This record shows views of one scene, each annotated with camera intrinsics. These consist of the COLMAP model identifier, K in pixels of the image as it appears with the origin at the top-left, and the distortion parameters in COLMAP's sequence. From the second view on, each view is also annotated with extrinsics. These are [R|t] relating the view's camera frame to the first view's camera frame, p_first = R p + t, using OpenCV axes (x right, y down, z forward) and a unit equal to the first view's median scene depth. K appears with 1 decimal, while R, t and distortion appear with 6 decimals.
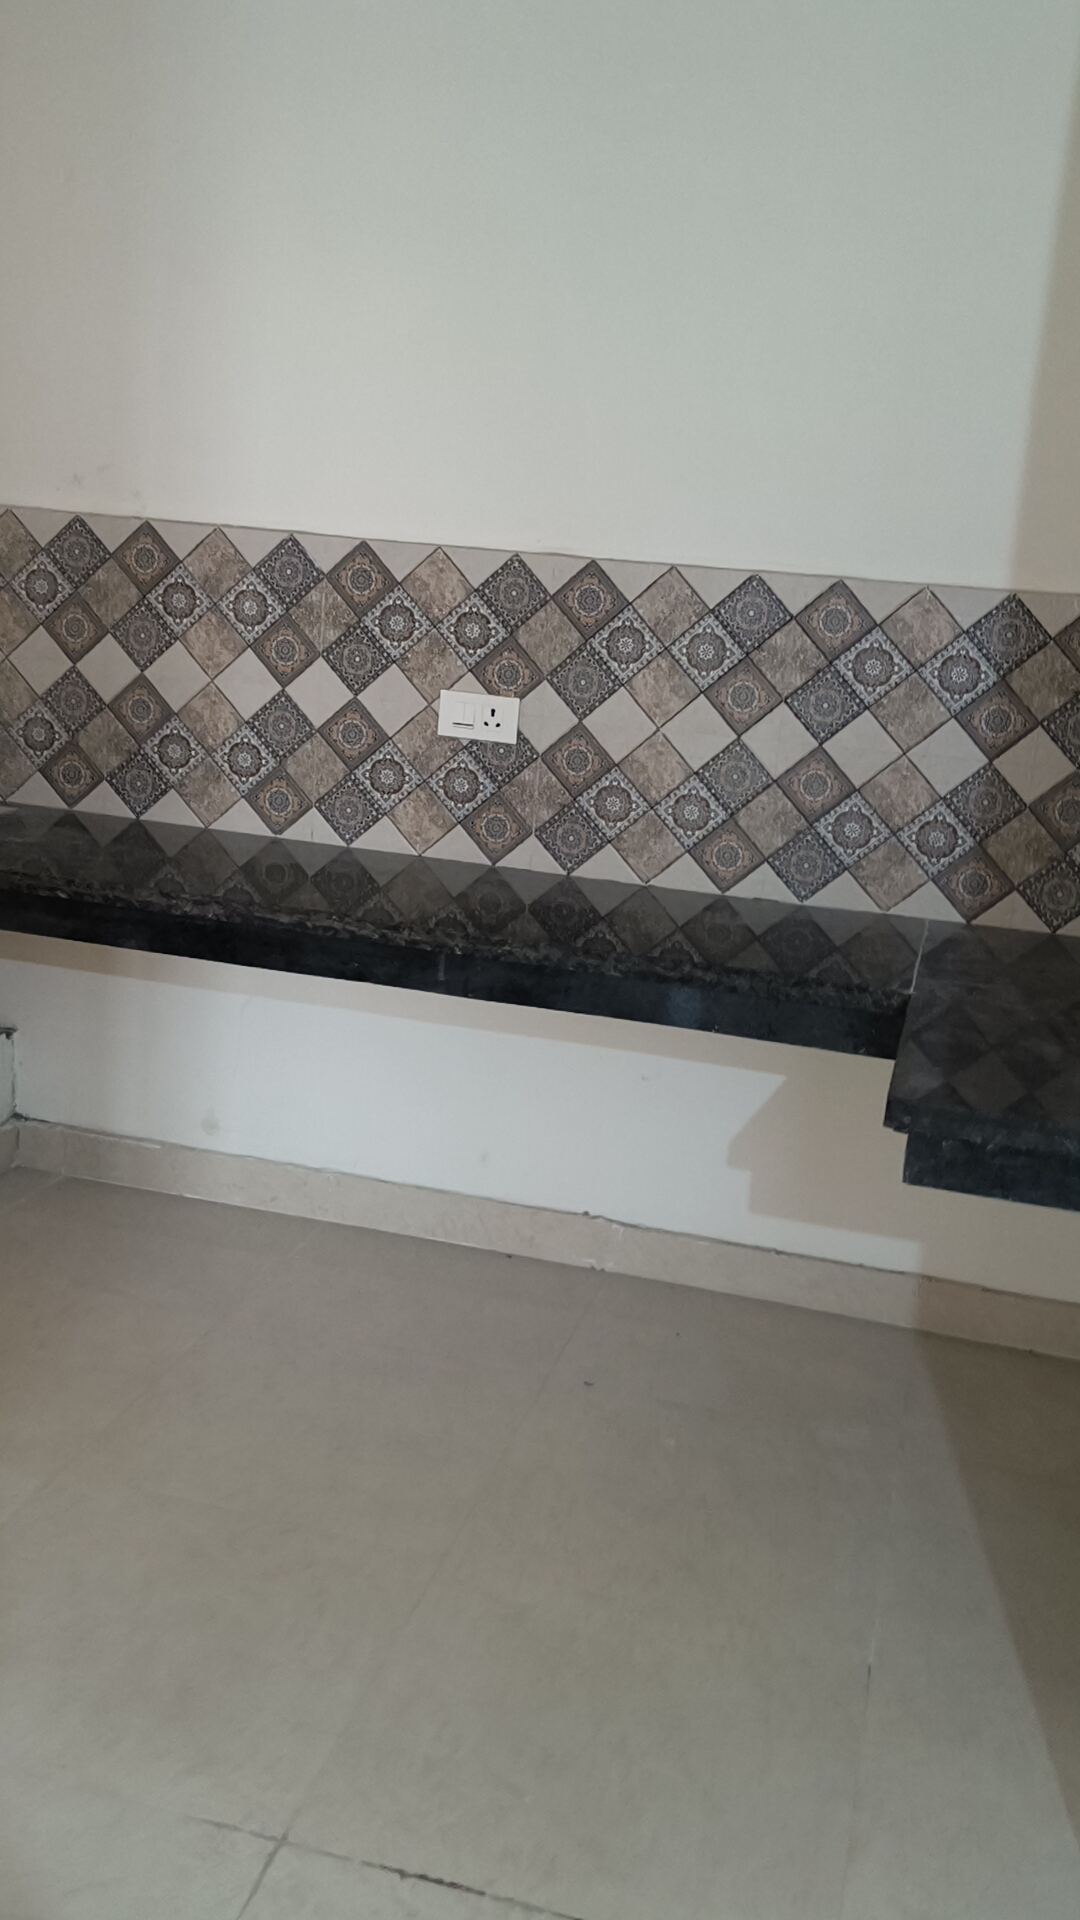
lens RADIAL K [[1772.8, 0, 542.6], [0, 1772.8, 953.8], [0, 0, 1]] dist [0.011930, 0.000000]
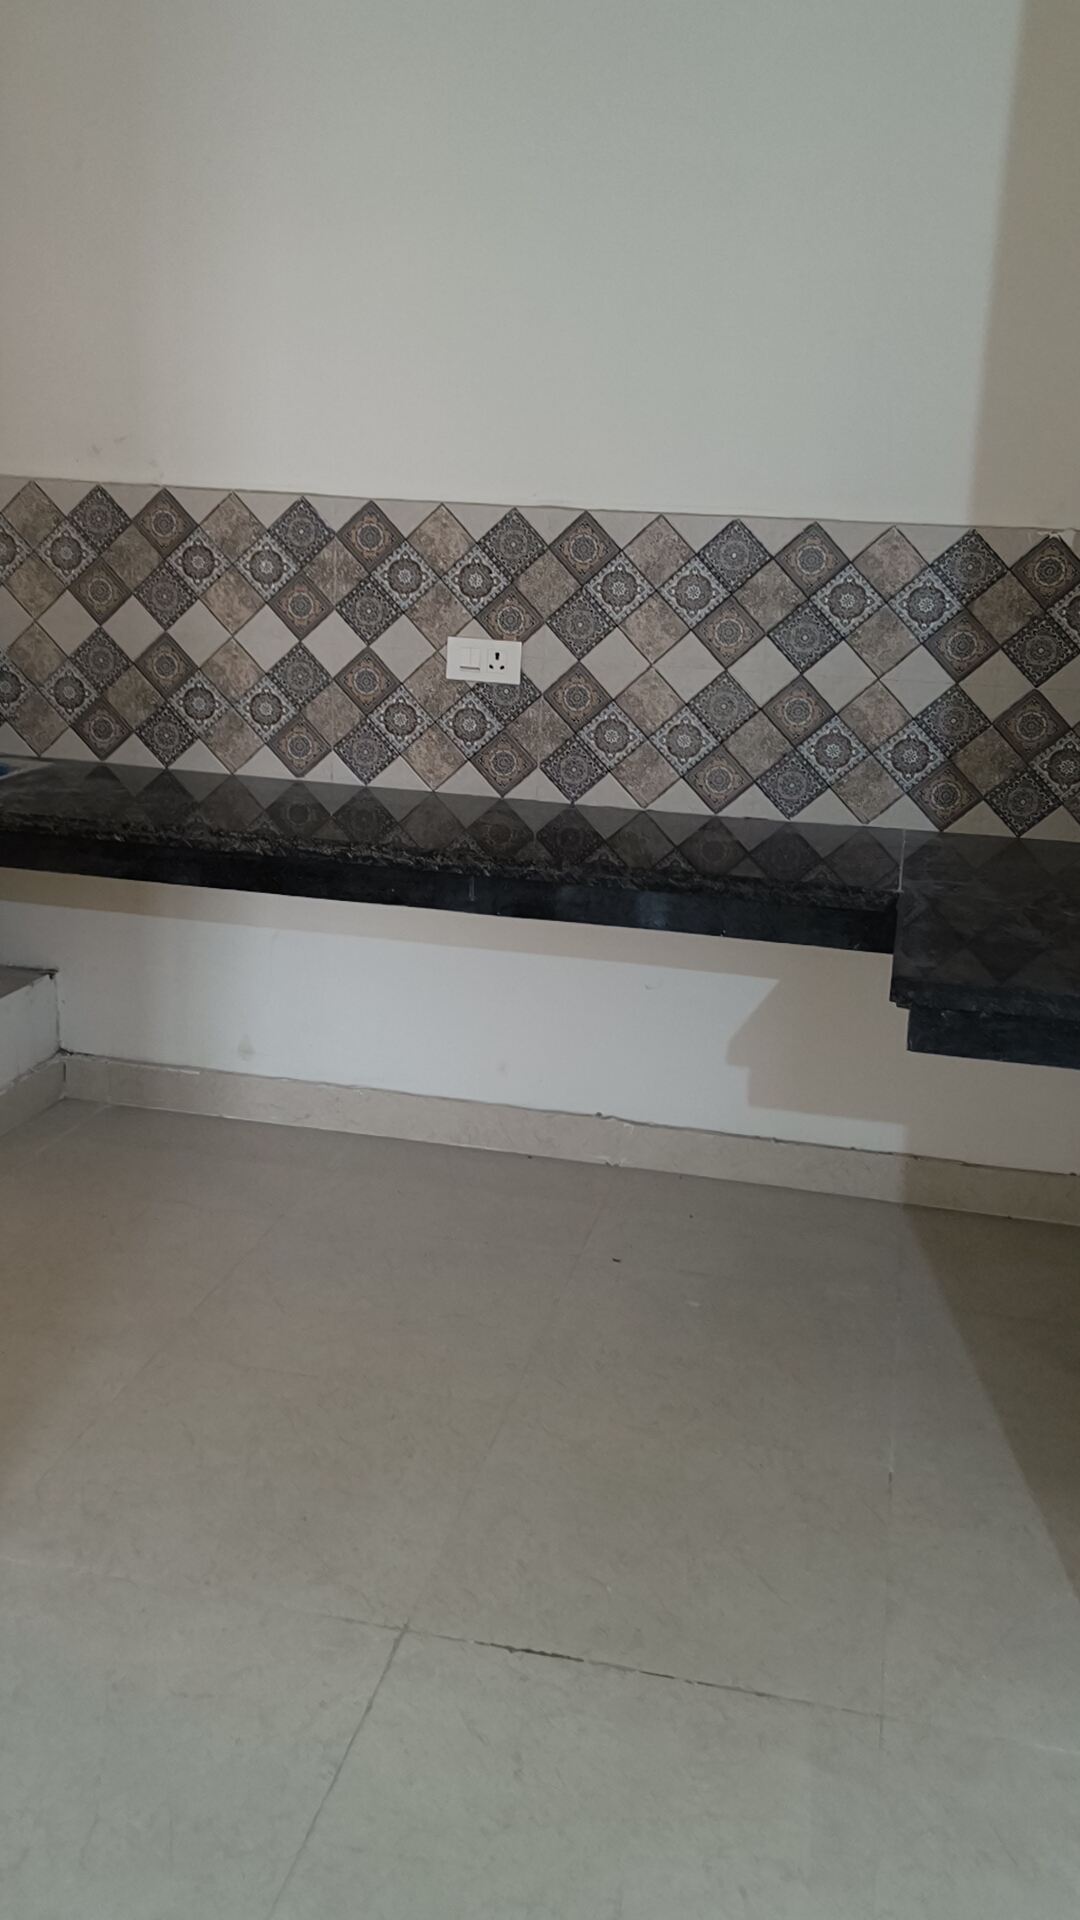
lens RADIAL K [[1772.8, 0, 536.9], [0, 1772.8, 965.5], [0, 0, 1]] dist [0.011930, 0.000000]
pose [[0.998604, -0.042681, 0.031124, -0.046656], [0.041559, 0.998493, 0.035830, 0.015266], [-0.032606, -0.034487, 0.998873, -0.091577]]
